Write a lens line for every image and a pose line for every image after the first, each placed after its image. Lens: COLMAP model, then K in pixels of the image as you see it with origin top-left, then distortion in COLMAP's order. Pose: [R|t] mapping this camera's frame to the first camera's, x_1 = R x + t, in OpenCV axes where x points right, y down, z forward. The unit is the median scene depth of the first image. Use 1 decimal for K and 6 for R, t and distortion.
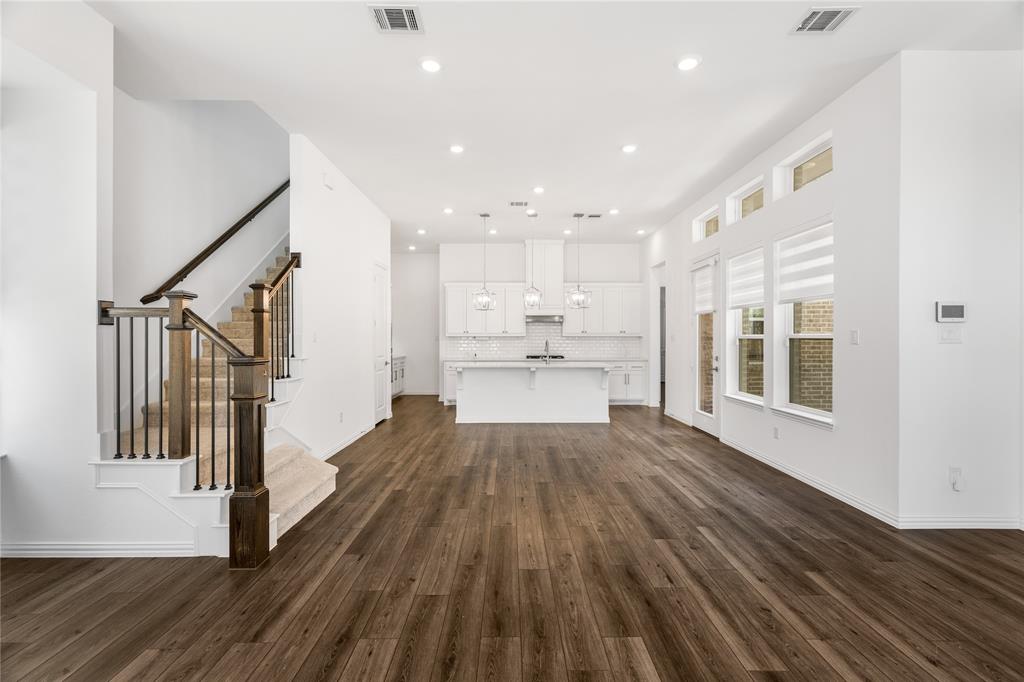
lens RADIAL K [[467.9, 0, 508.7], [0, 467.9, 340.5], [0, 0, 1]] dist [-0.004542, 0.002290]
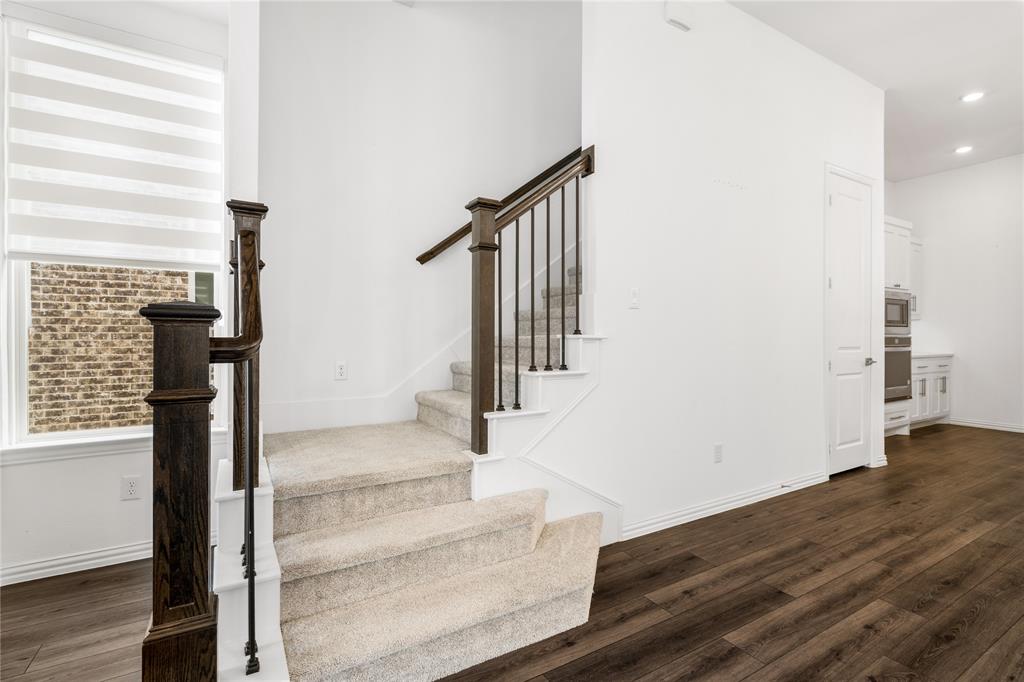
lens RADIAL K [[467.9, 0, 512.9], [0, 467.9, 338.5], [0, 0, 1]] dist [-0.004542, 0.002290]
pose [[0.506055, 0.002741, -0.862497, -0.008139], [-0.004882, 0.999988, 0.000314, 0.019889], [0.862487, 0.004052, 0.506063, 0.311262]]
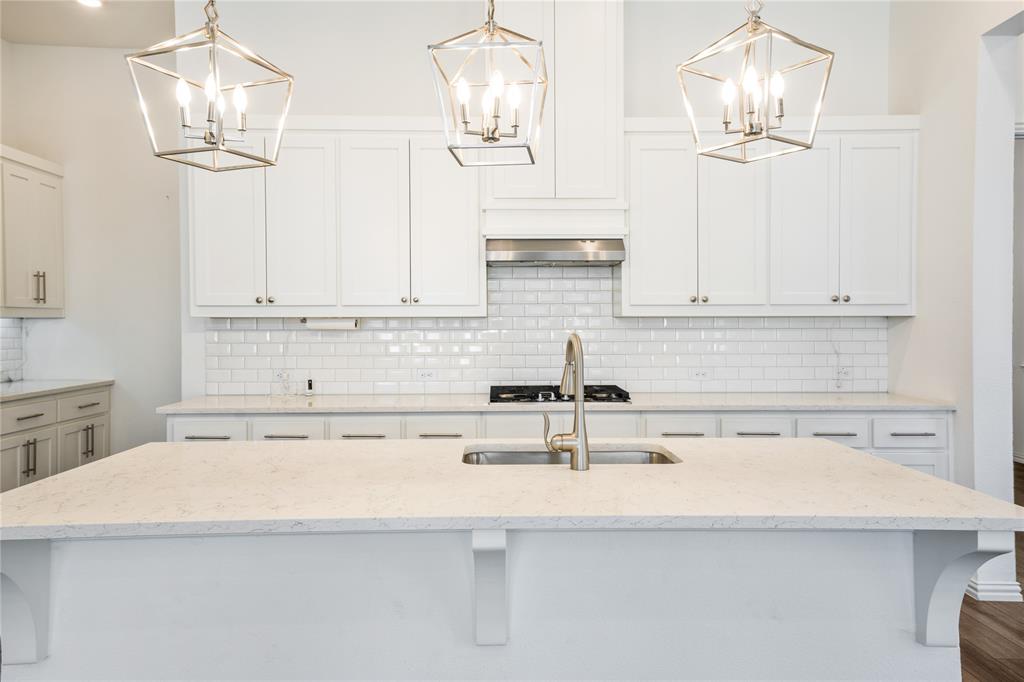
lens RADIAL K [[744.4, 0, 515.3], [0, 744.4, 330.6], [0, 0, 1]] dist [0.066891, -0.001022]
pose [[0.999923, -0.004001, 0.011752, 0.047744], [0.003906, 0.999960, 0.008076, -0.004029], [-0.011784, -0.008030, 0.999898, 0.573039]]
